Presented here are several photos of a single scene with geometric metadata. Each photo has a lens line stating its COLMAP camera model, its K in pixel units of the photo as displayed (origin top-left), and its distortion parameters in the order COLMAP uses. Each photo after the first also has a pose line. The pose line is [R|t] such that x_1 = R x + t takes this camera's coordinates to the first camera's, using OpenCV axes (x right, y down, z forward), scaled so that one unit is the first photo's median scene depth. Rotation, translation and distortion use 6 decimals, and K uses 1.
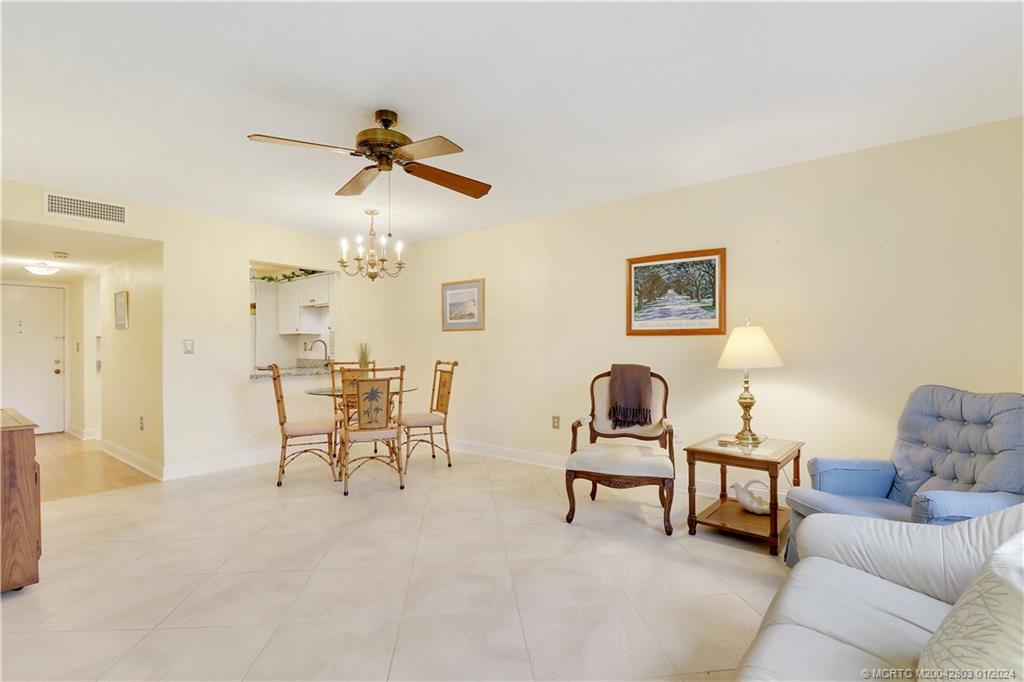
lens RADIAL K [[488.7, 0, 510.4], [0, 488.7, 341.3], [0, 0, 1]] dist [-0.001473, -0.011453]
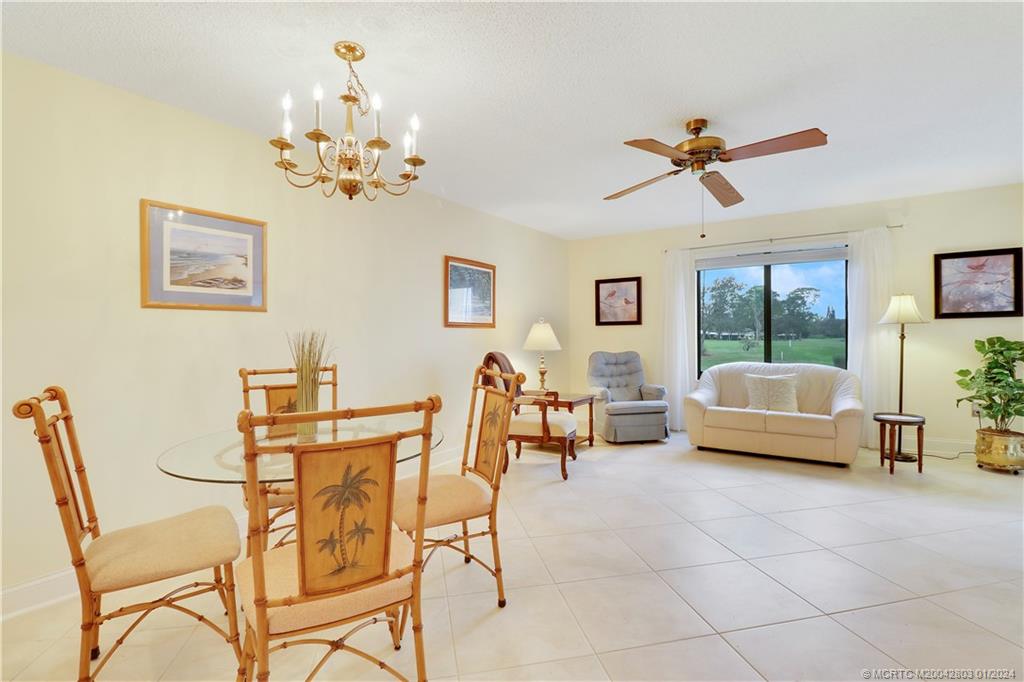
lens RADIAL K [[488.7, 0, 510.8], [0, 488.7, 347.0], [0, 0, 1]] dist [-0.001473, -0.011453]
pose [[-0.109918, -0.012606, 0.993861, -0.733178], [0.012428, 0.999824, 0.014056, 0.015817], [-0.993863, 0.013897, -0.109742, 0.860296]]
